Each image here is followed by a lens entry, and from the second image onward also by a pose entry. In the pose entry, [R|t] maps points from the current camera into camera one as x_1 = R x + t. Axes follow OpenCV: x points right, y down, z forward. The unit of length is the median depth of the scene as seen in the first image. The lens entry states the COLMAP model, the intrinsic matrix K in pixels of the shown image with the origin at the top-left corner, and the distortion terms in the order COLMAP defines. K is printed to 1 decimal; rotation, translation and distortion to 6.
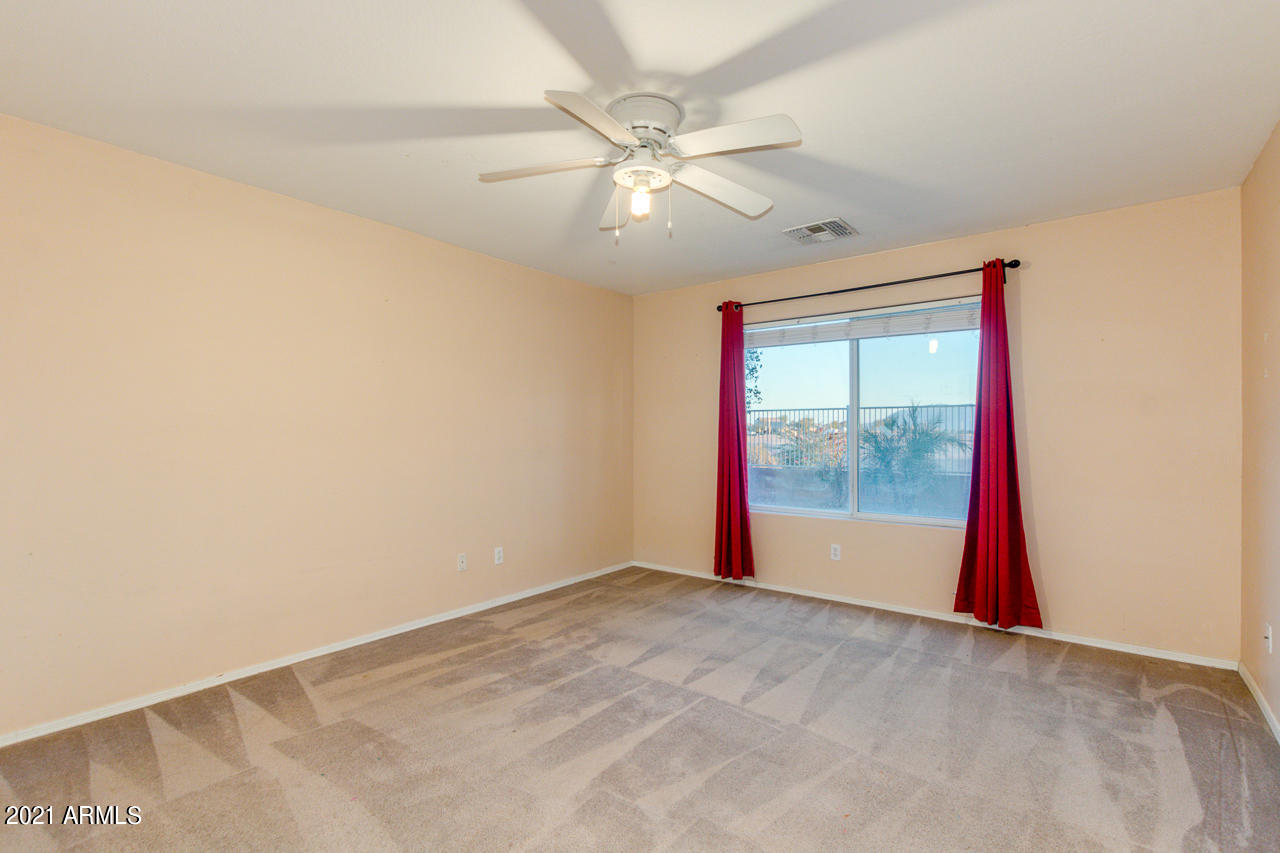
lens RADIAL K [[596.5, 0, 638.7], [0, 596.5, 435.4], [0, 0, 1]] dist [0.008422, 0.000074]
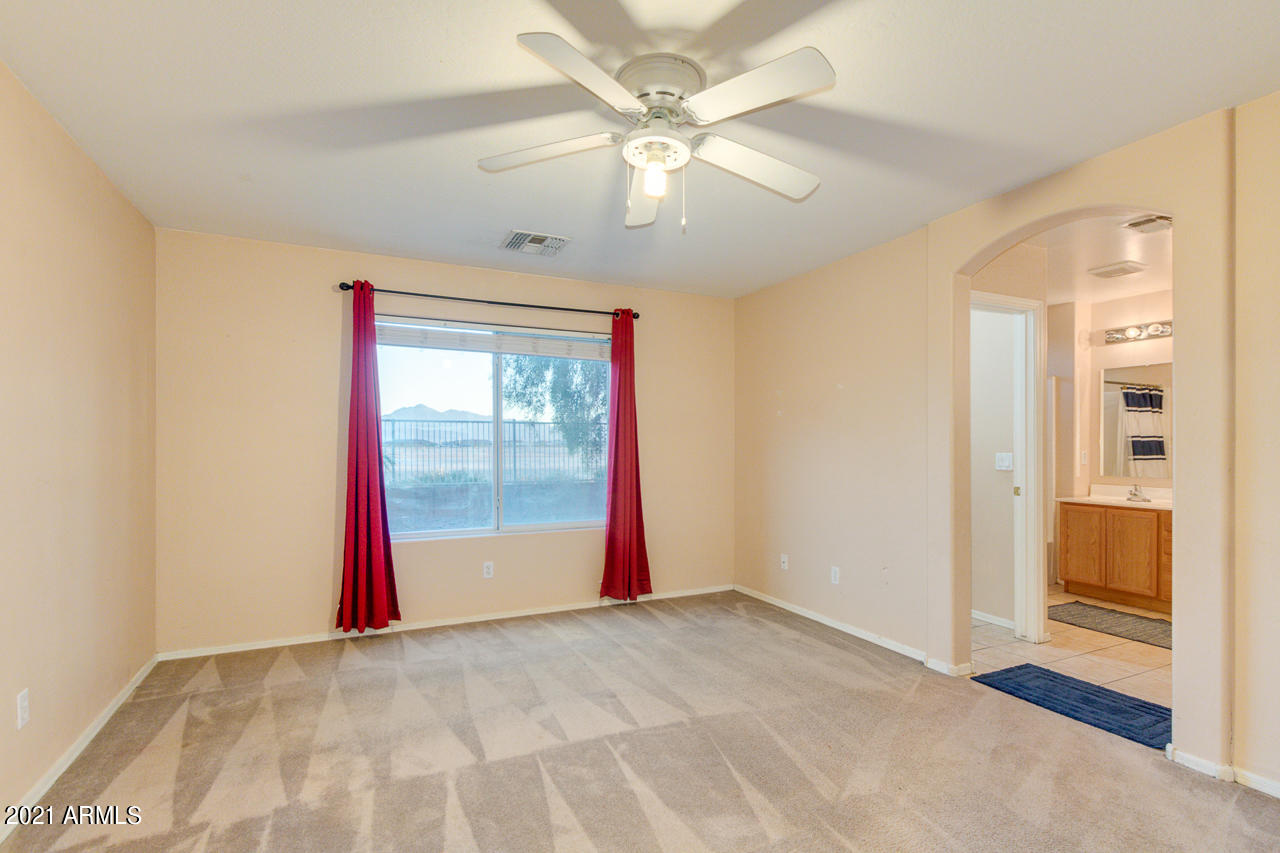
lens RADIAL K [[595.7, 0, 635.5], [0, 595.7, 444.1], [0, 0, 1]] dist [0.008827, -0.000396]
pose [[0.456620, 0.004170, 0.889652, -0.474996], [0.004843, 0.999963, -0.007172, -0.000411], [-0.889649, 0.007583, 0.456582, 0.385216]]
